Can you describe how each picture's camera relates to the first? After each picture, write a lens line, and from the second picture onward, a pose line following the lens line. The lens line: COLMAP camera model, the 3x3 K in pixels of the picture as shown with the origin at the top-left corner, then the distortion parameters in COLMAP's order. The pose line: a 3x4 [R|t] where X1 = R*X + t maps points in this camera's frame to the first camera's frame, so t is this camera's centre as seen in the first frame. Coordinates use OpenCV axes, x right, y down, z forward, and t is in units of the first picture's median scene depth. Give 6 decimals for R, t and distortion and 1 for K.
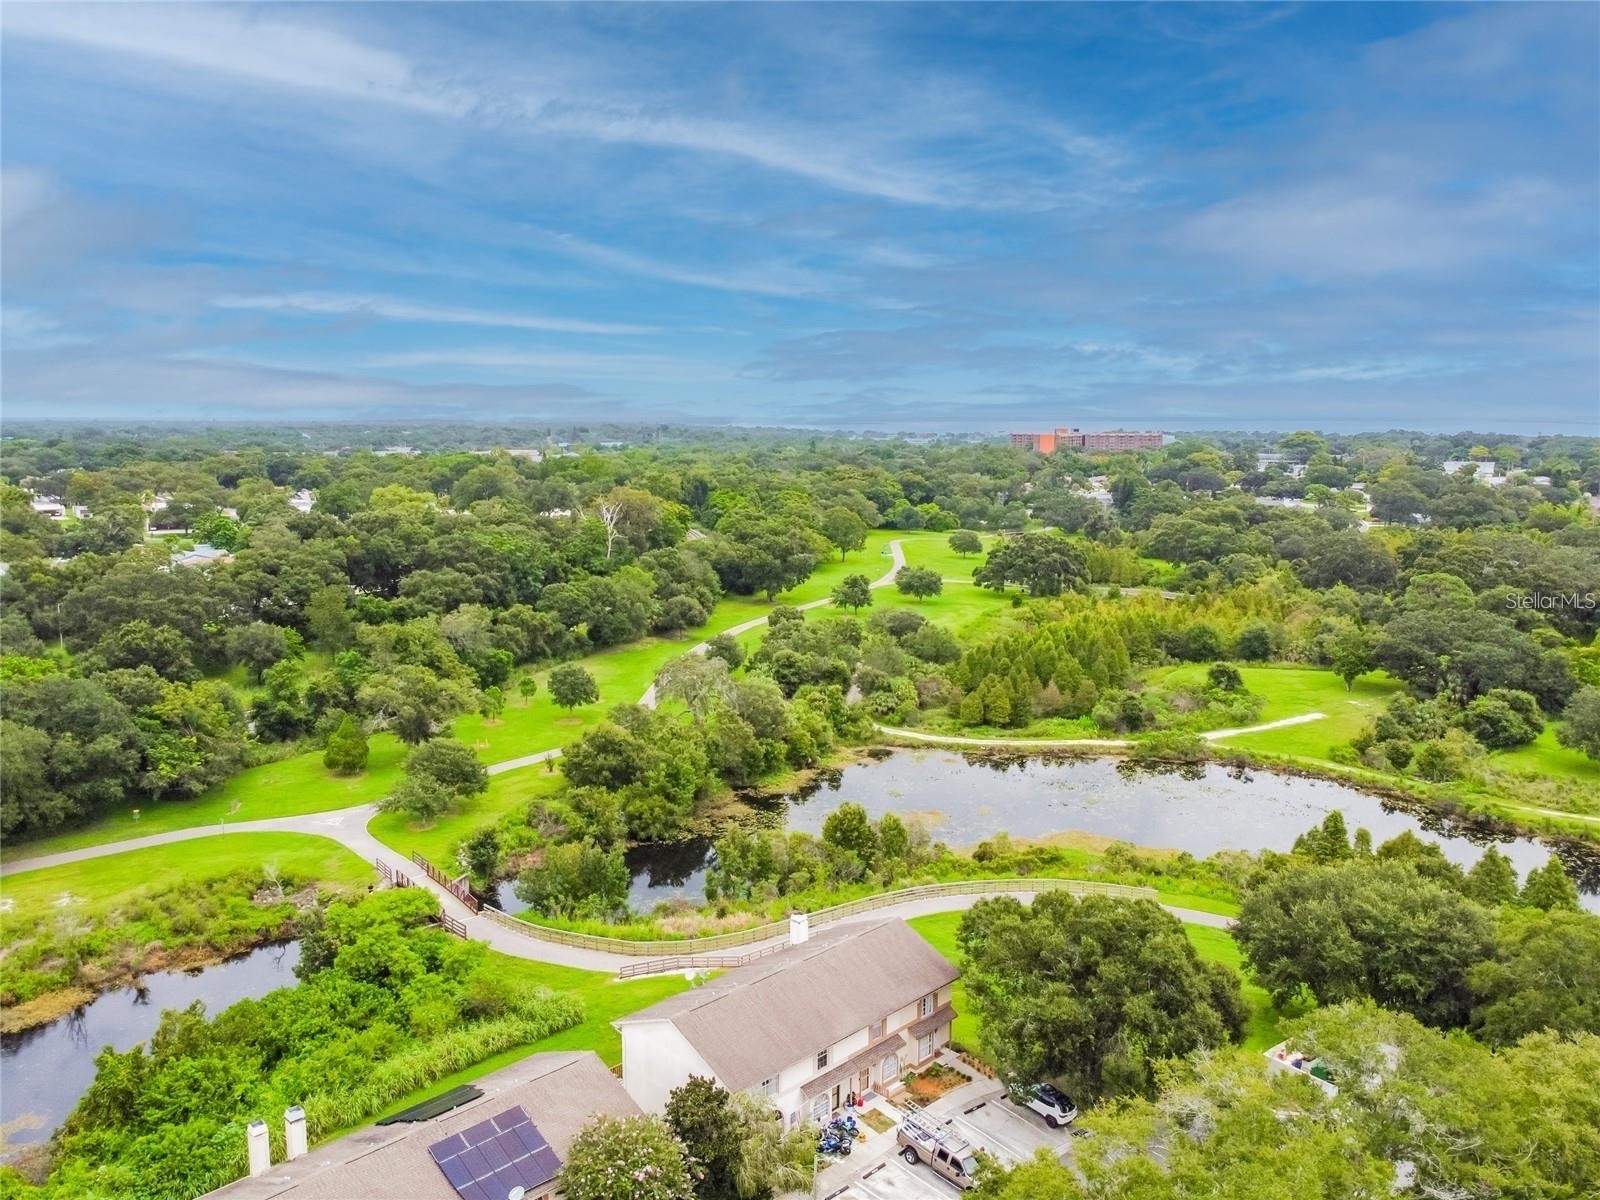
lens RADIAL K [[1198.9, 0, 800.0], [0, 1198.9, 600.0], [0, 0, 1]] dist [-0.003632, 0.000396]
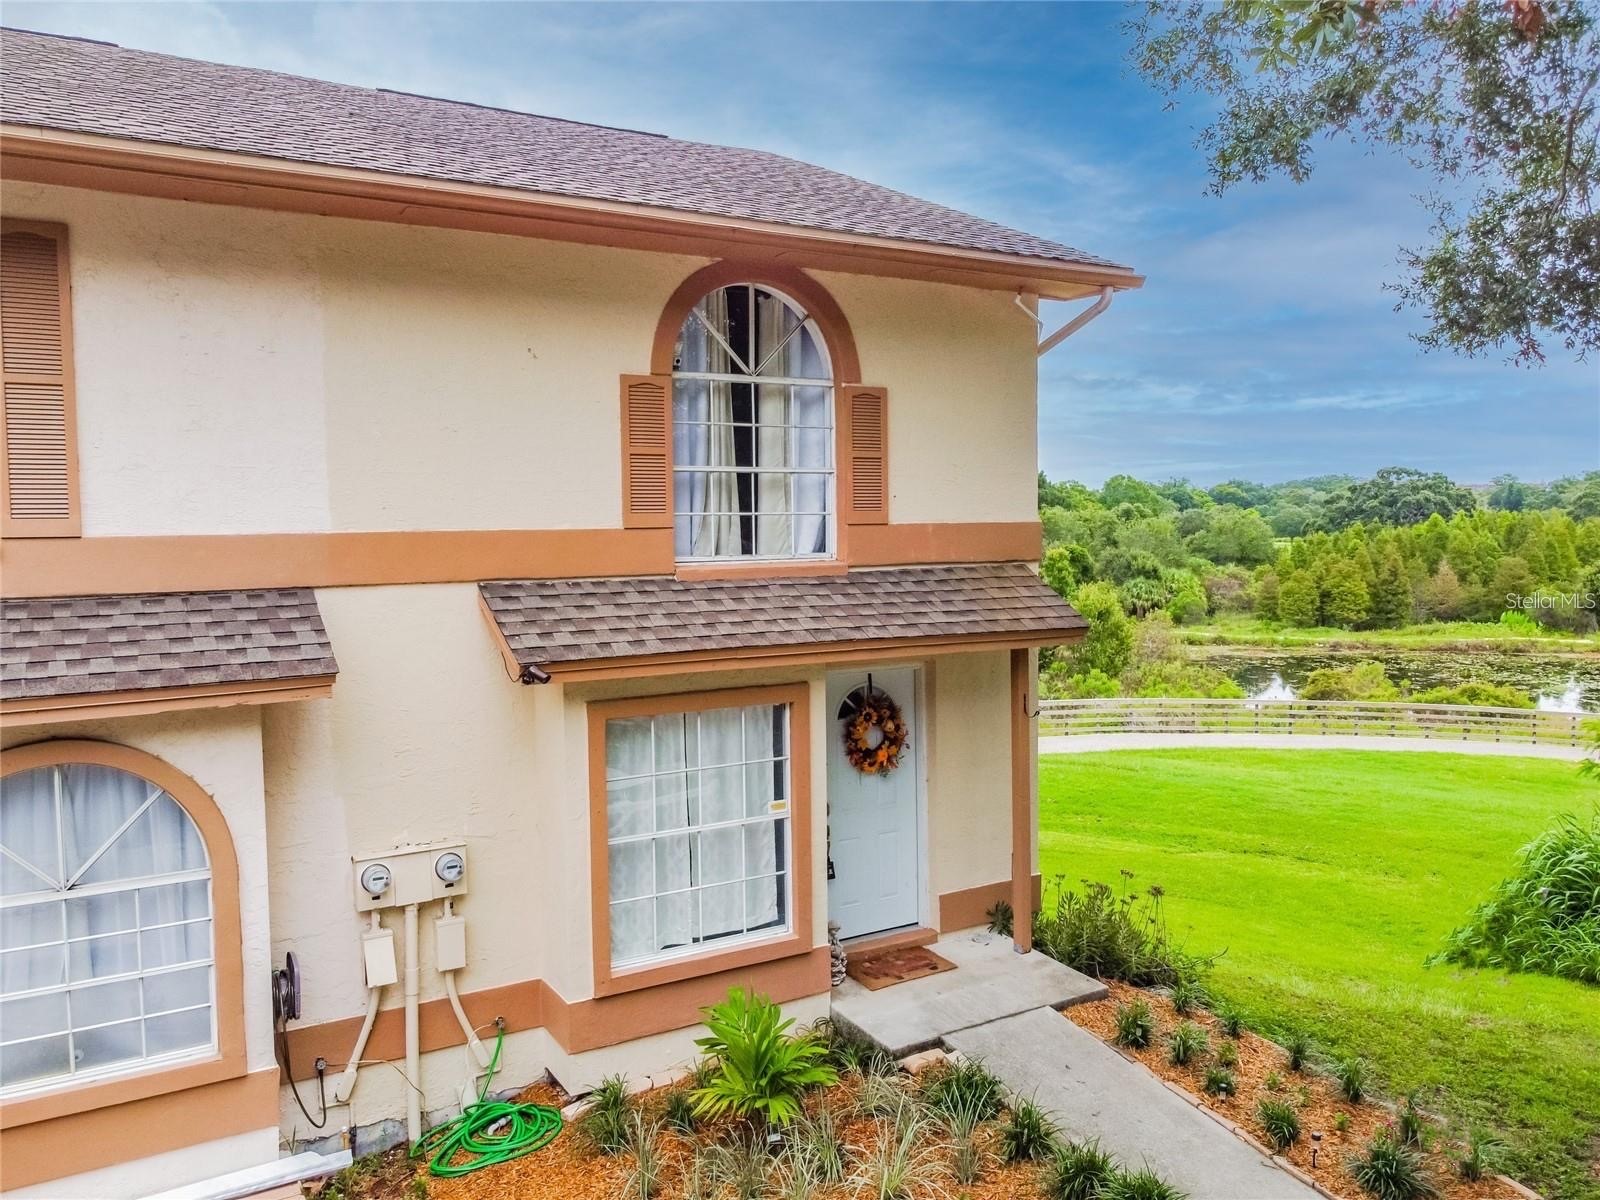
lens RADIAL K [[1198.9, 0, 800.0], [0, 1198.9, 600.0], [0, 0, 1]] dist [-0.003632, 0.000396]
pose [[0.966976, -0.003759, -0.254840, 0.055974], [-0.018695, 0.996151, -0.085633, 0.146864], [0.254181, 0.087569, 0.963184, 0.366949]]
